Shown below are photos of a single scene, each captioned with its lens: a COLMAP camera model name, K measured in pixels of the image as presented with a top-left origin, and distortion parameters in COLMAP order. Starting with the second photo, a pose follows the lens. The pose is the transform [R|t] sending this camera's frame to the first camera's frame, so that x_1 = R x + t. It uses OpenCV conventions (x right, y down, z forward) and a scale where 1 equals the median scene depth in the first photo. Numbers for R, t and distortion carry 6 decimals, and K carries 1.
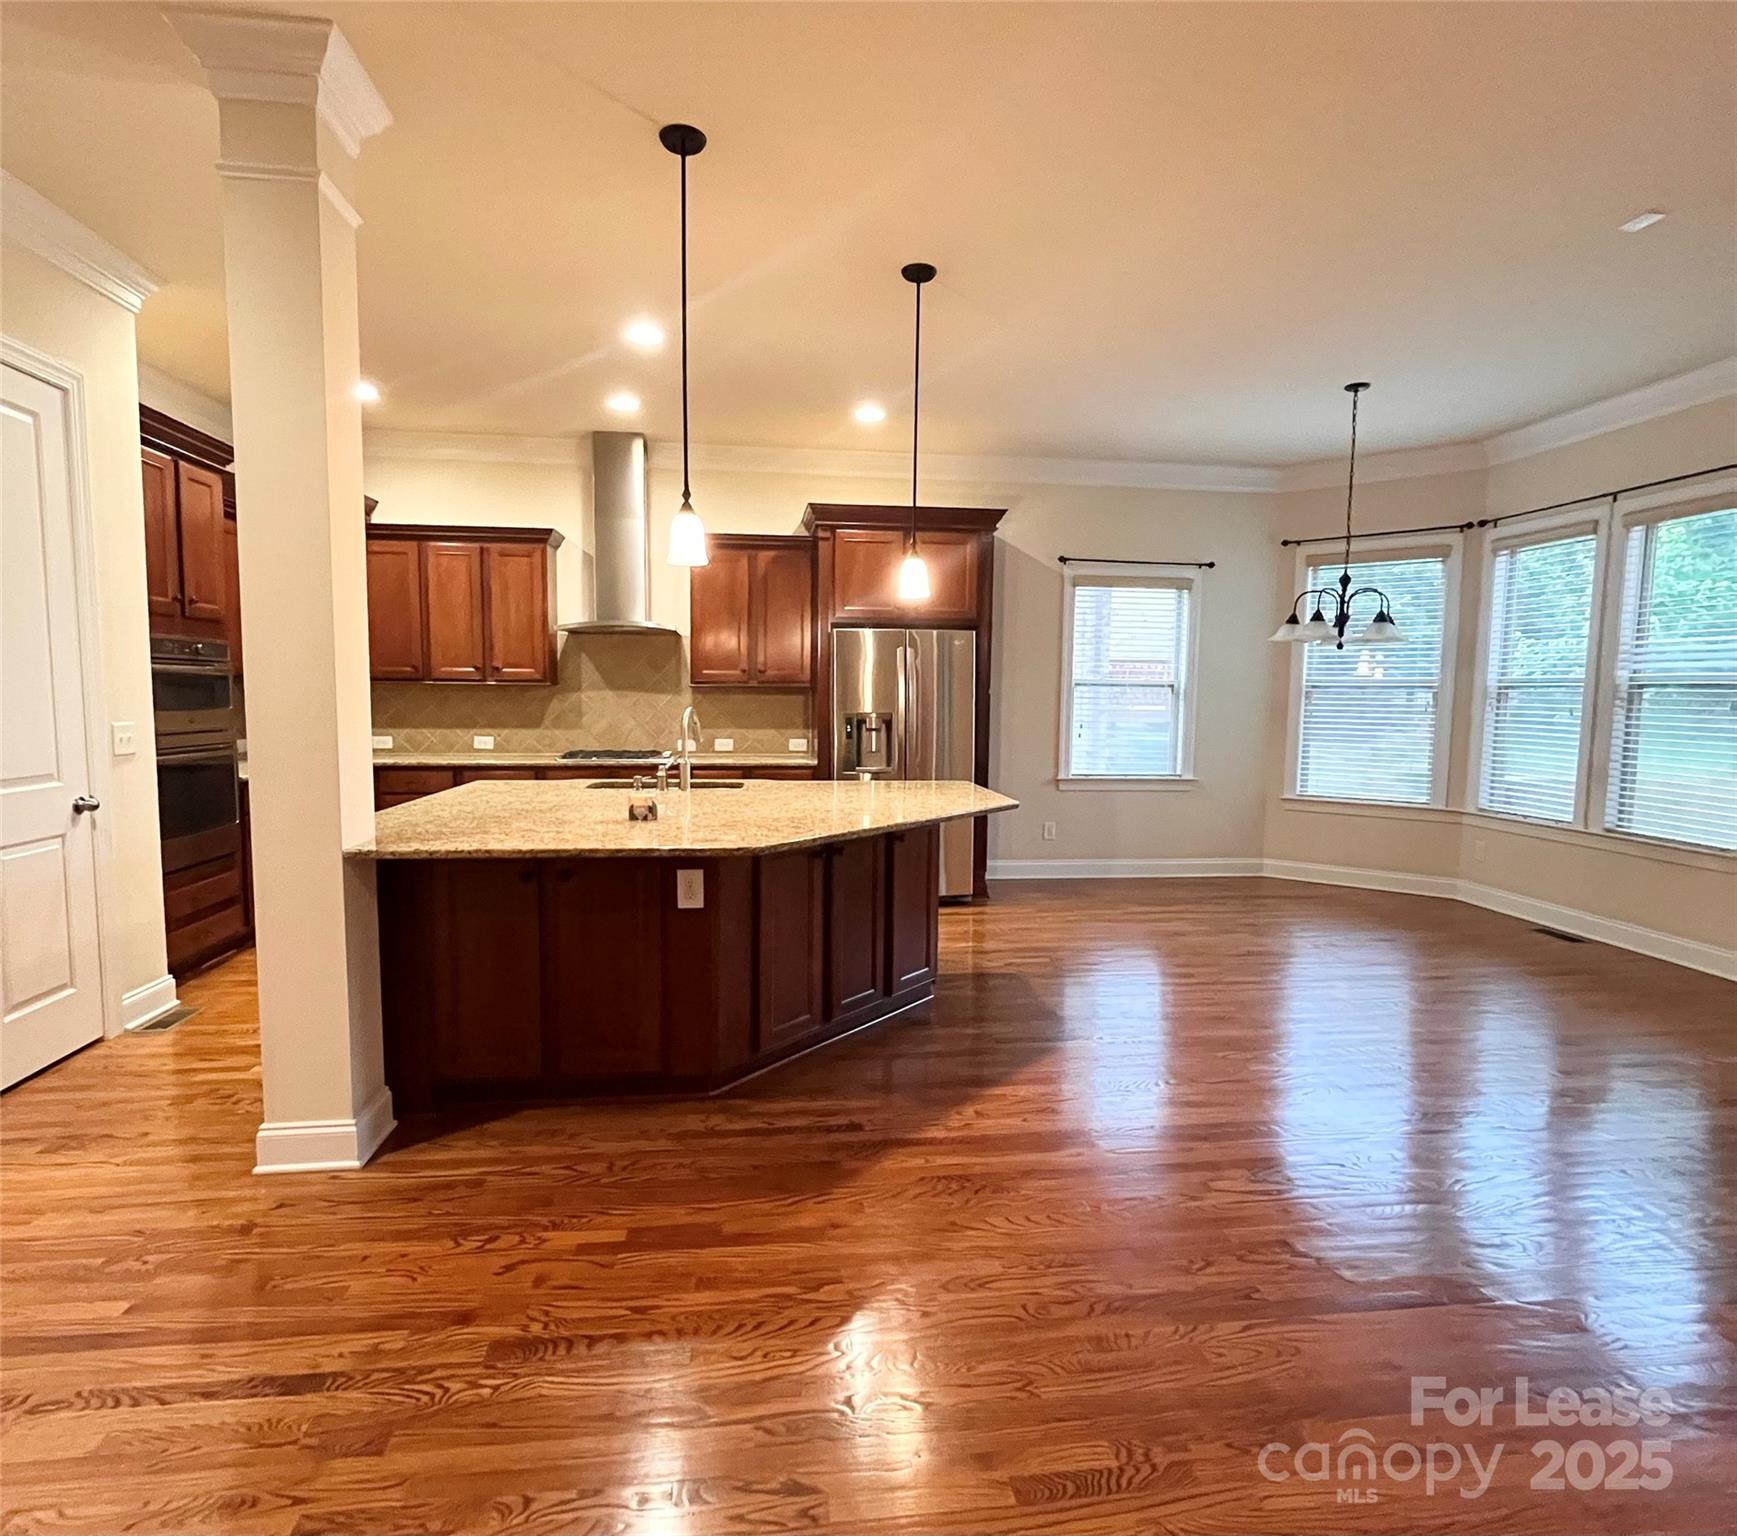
lens RADIAL K [[928.5, 0, 871.1], [0, 928.5, 774.6], [0, 0, 1]] dist [0.000118, 0.000878]
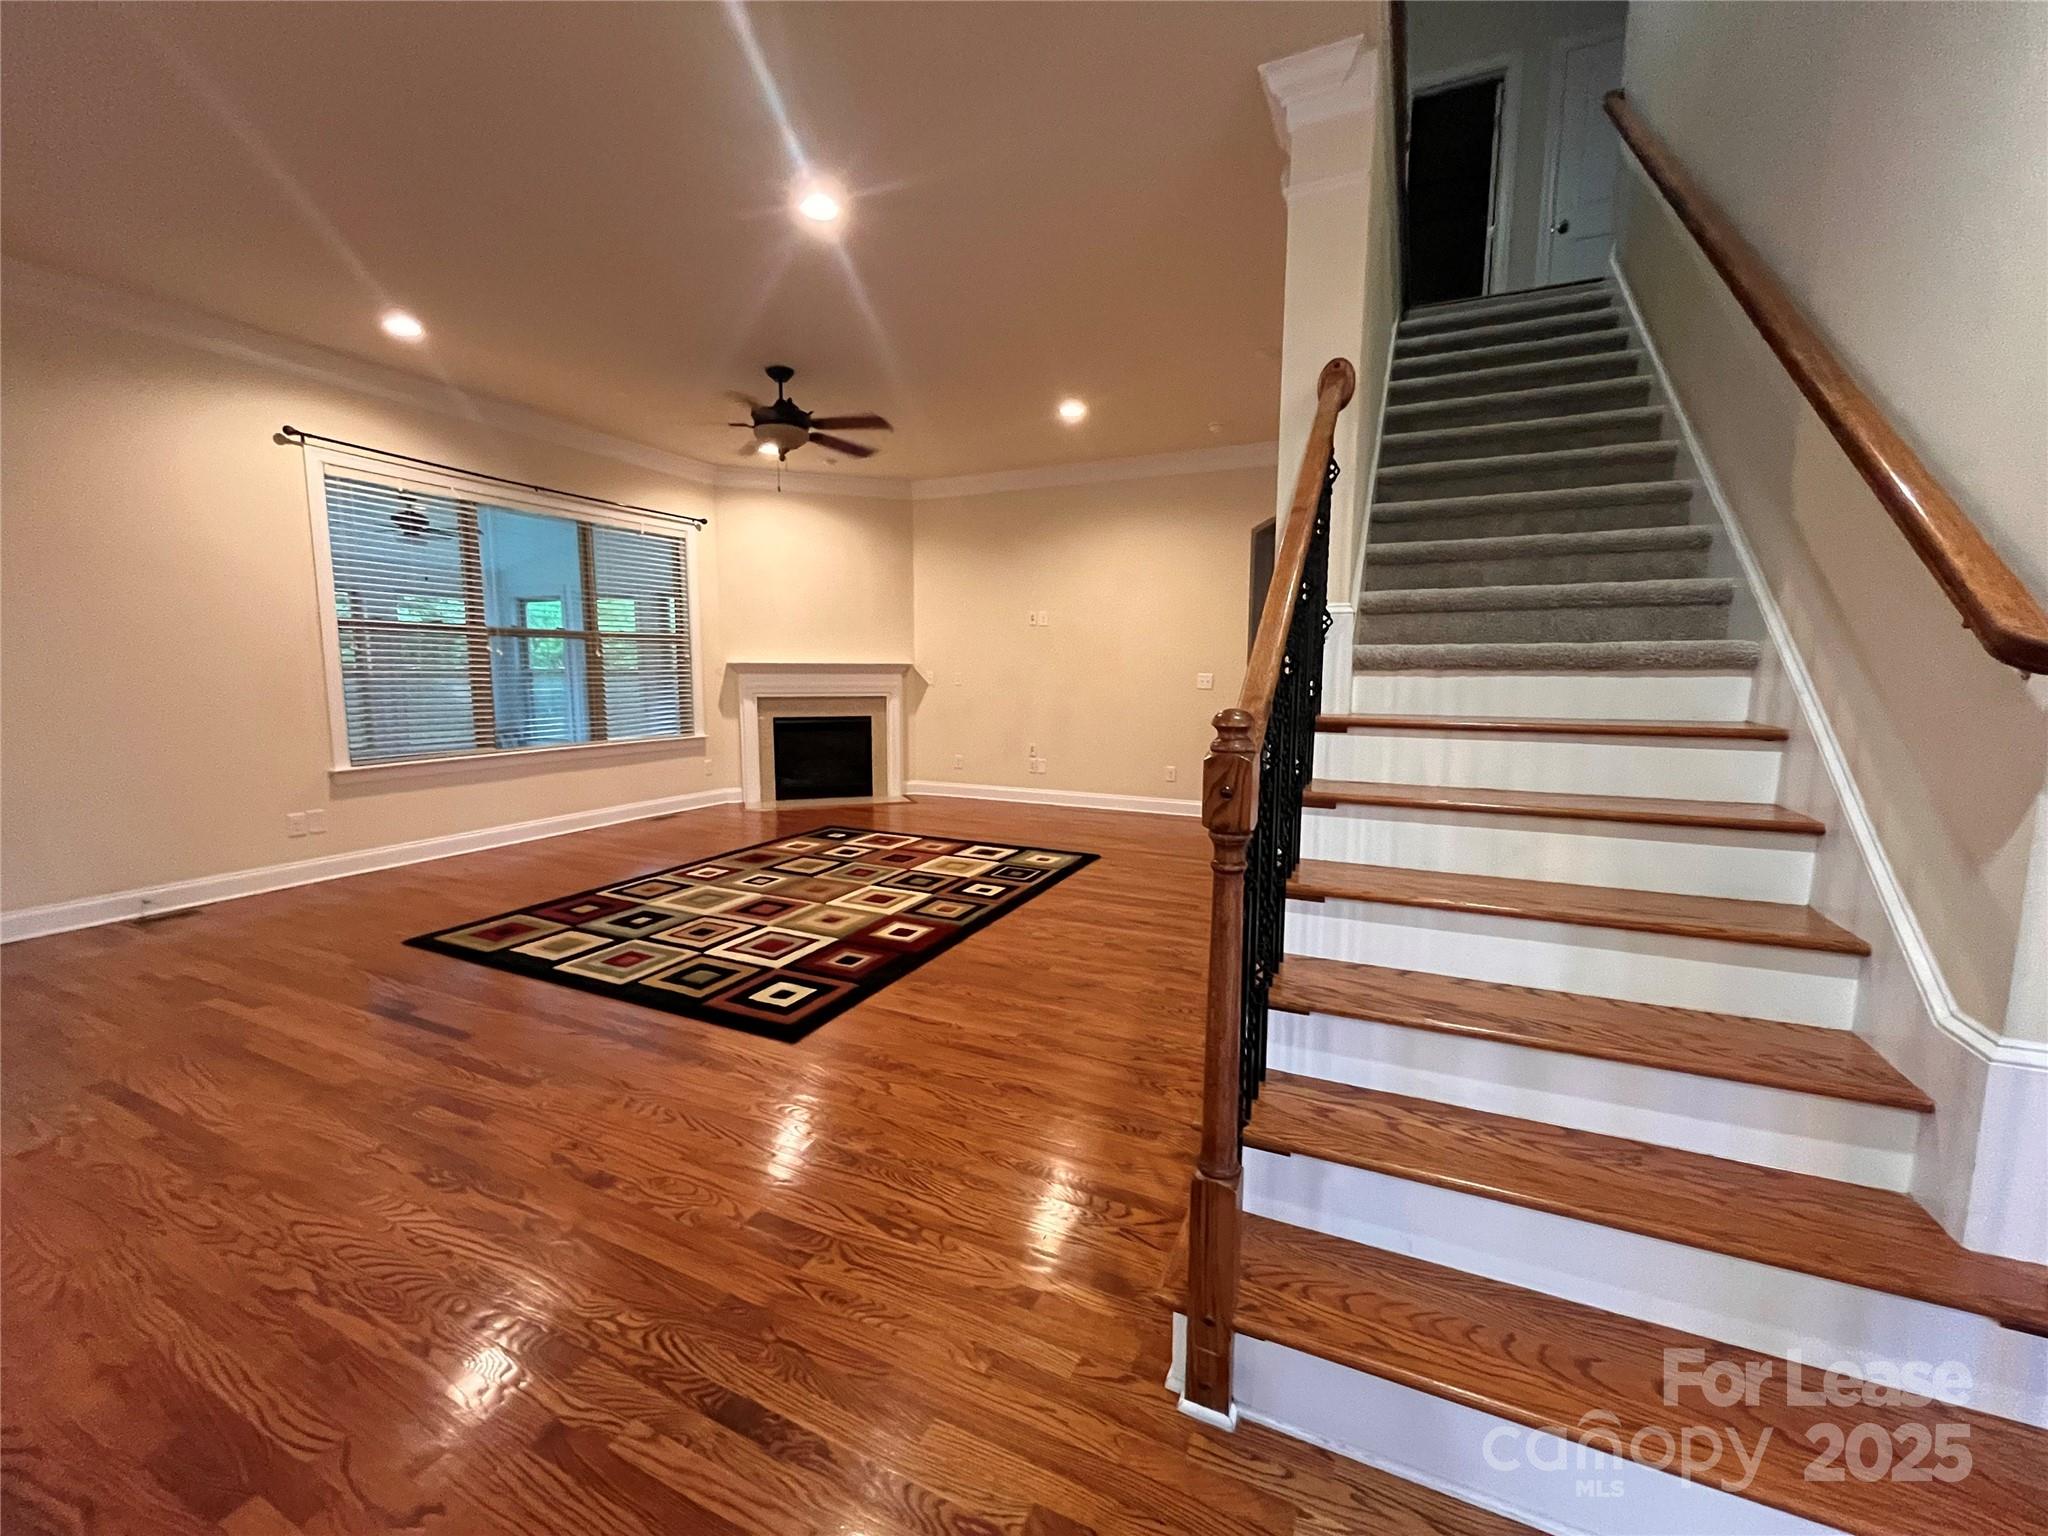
lens RADIAL K [[823.7, 0, 1016.3], [0, 823.7, 766.9], [0, 0, 1]] dist [-0.000156, 0.000329]
pose [[-0.840611, -0.078134, 0.535975, -0.362278], [0.035262, 0.979547, 0.198101, -0.020935], [-0.540491, 0.185426, -0.820663, 0.420679]]
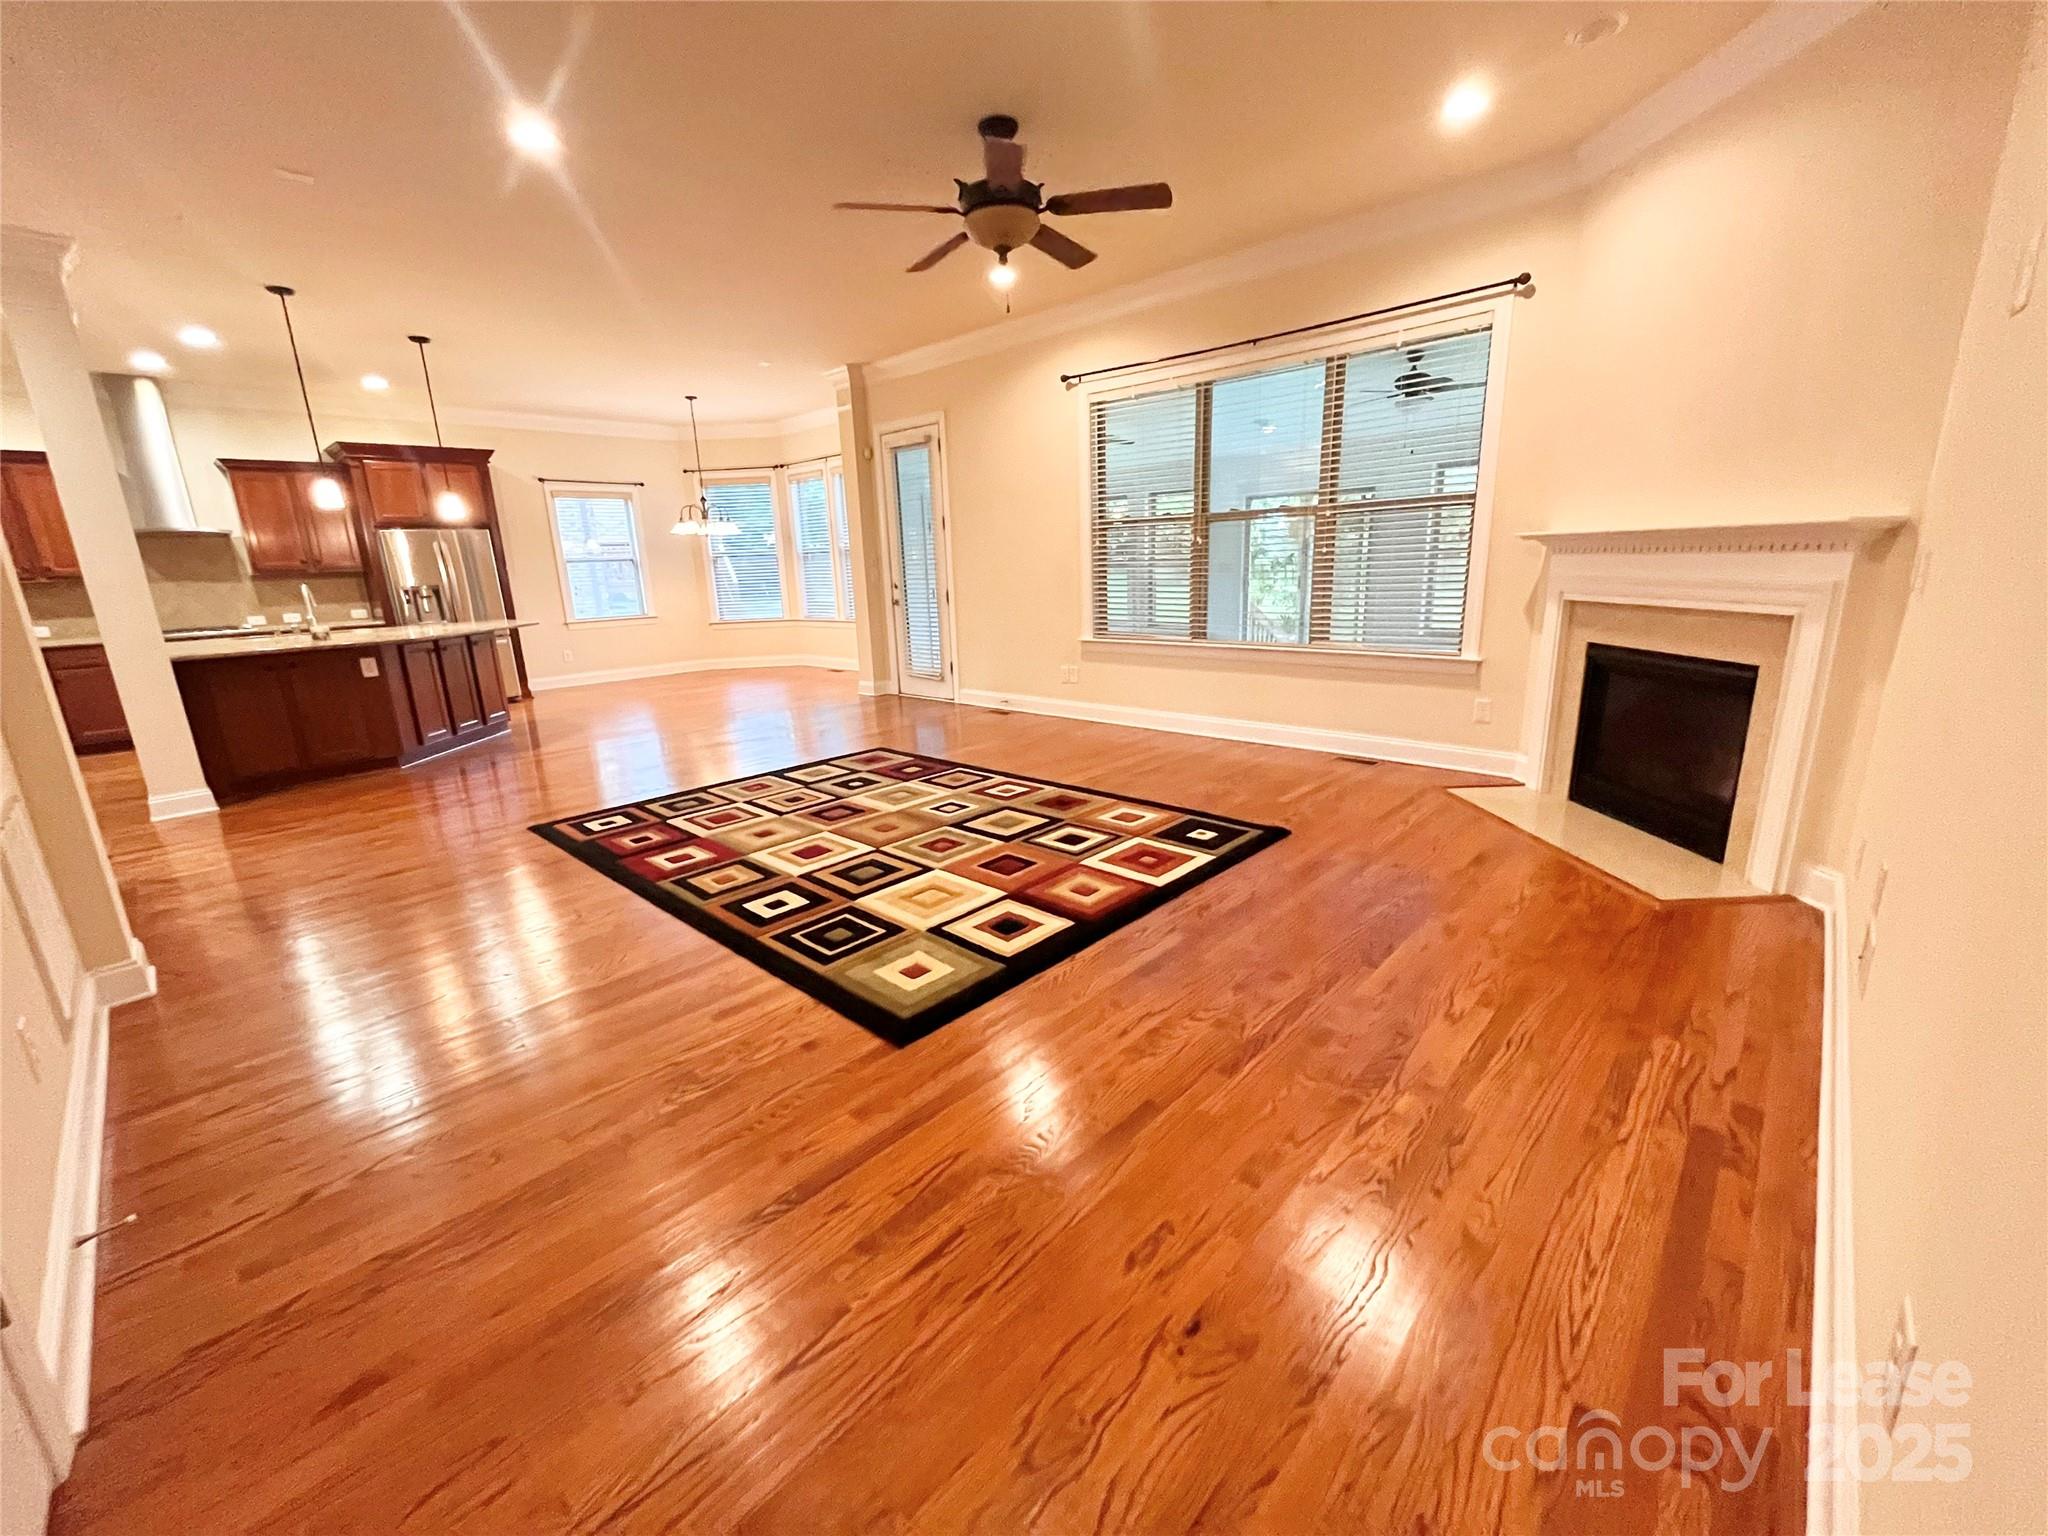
lens RADIAL K [[823.7, 0, 1016.3], [0, 823.7, 766.9], [0, 0, 1]] dist [-0.000156, 0.000329]
pose [[0.775658, -0.194121, 0.600560, -0.111518], [0.102946, 0.977696, 0.183063, 0.077053], [-0.622701, -0.080169, 0.778342, -0.689675]]
